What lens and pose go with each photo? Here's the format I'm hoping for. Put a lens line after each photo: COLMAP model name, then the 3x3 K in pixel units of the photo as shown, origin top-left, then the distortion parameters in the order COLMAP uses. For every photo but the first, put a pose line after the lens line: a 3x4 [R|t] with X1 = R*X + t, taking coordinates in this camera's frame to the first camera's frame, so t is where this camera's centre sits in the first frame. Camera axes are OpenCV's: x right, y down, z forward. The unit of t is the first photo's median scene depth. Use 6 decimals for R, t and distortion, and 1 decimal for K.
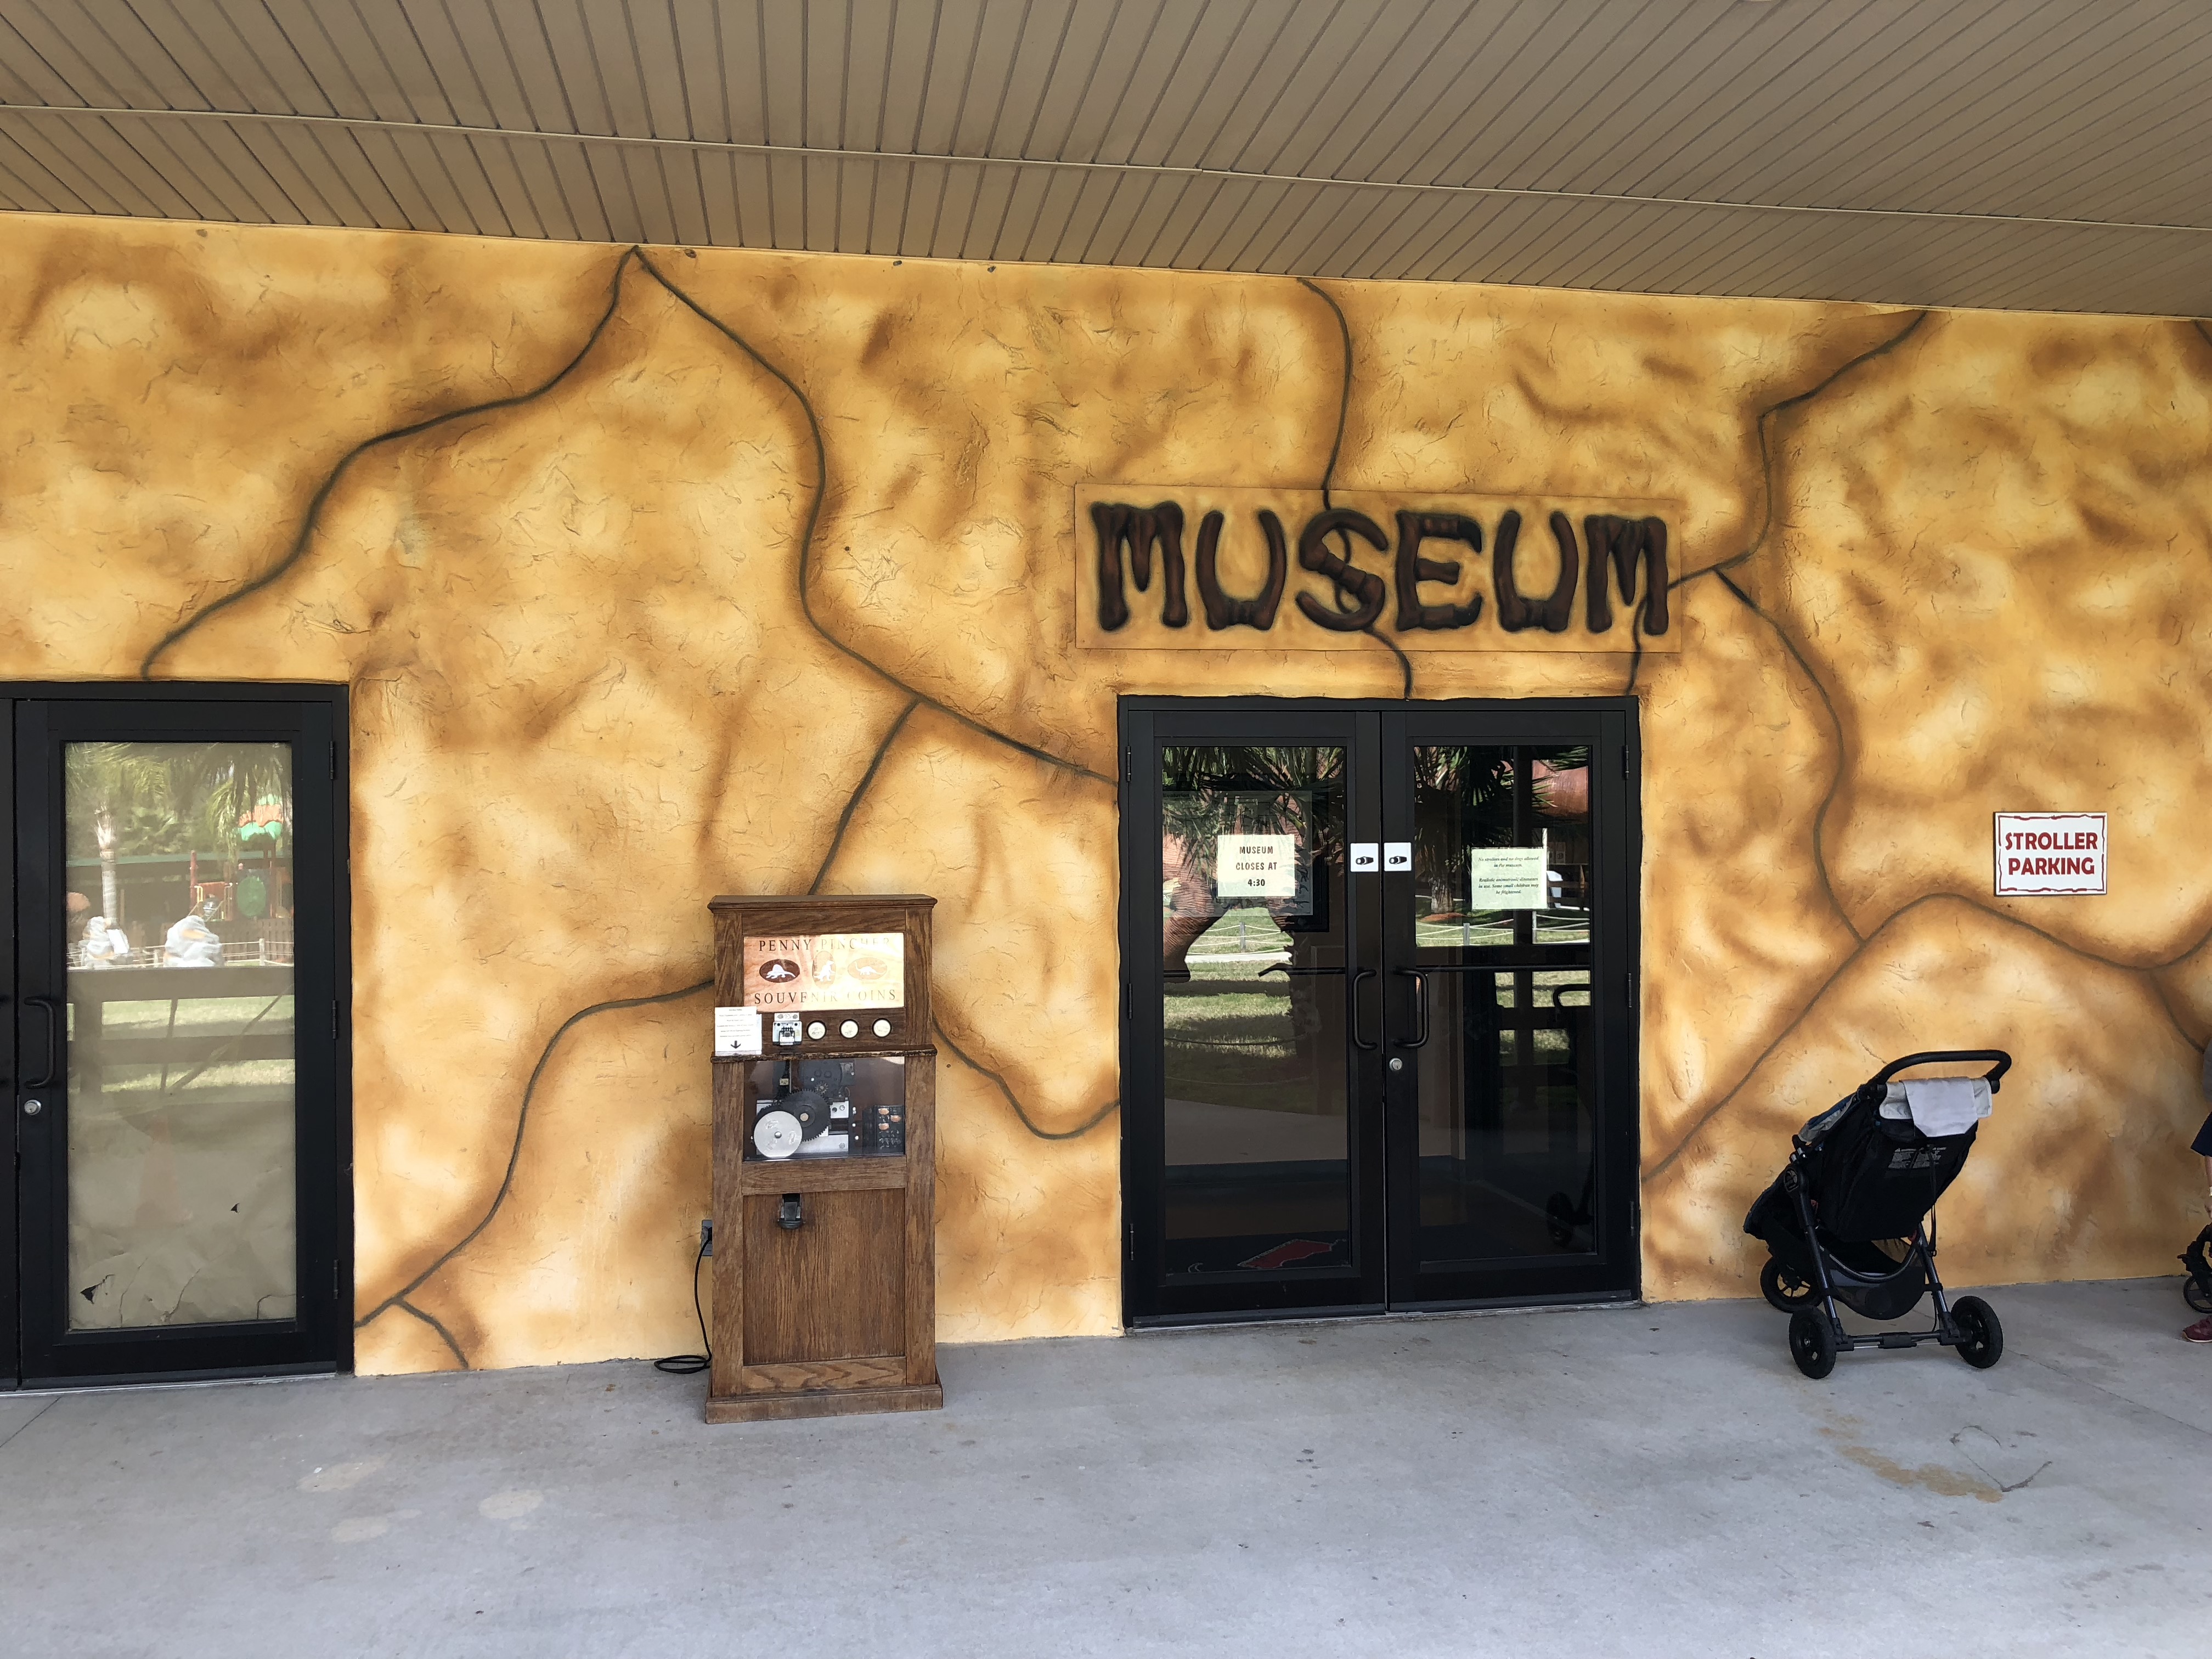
lens RADIAL K [[1852.2, 0, 1108.1], [0, 1852.2, 819.8], [0, 0, 1]] dist [0.025777, -0.004403]
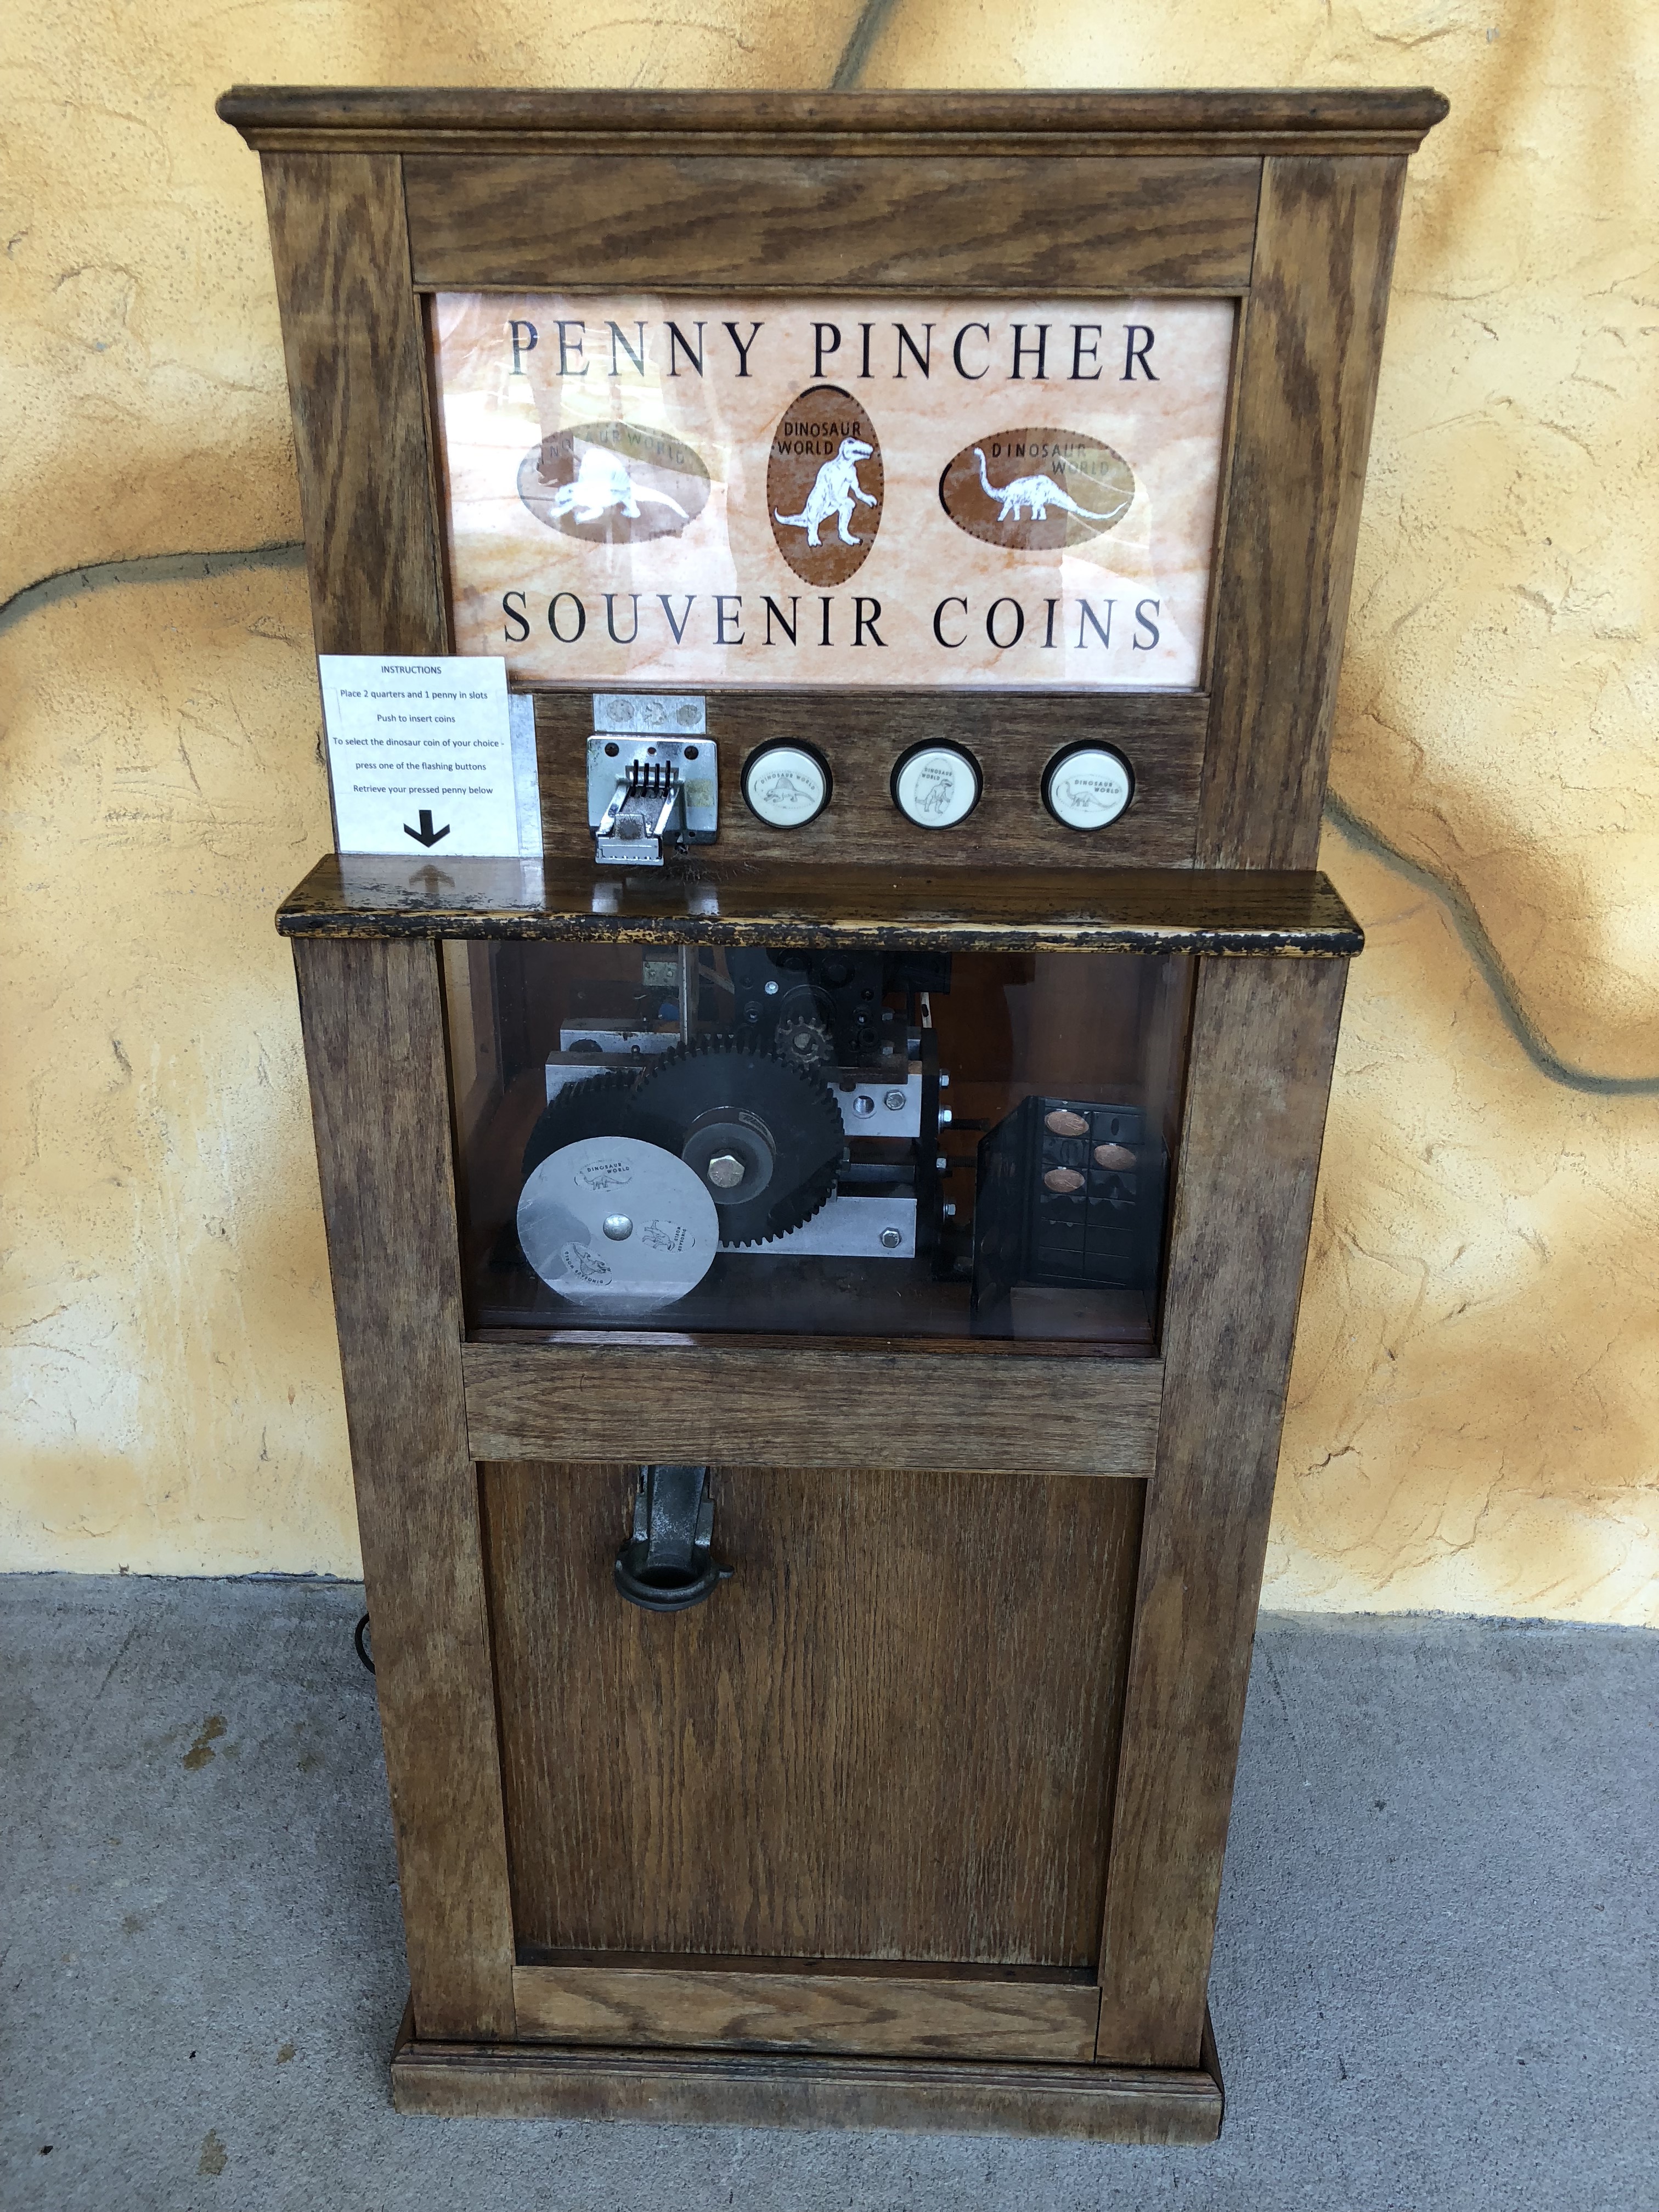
lens RADIAL K [[1852.2, 0, 846.2], [0, 1852.2, 1095.8], [0, 0, 1]] dist [0.025777, -0.004403]
pose [[0.980497, 0.095988, -0.171498, -0.110327], [-0.017254, 0.911288, 0.411407, 0.058279], [0.195774, -0.400425, 0.895172, 0.796257]]
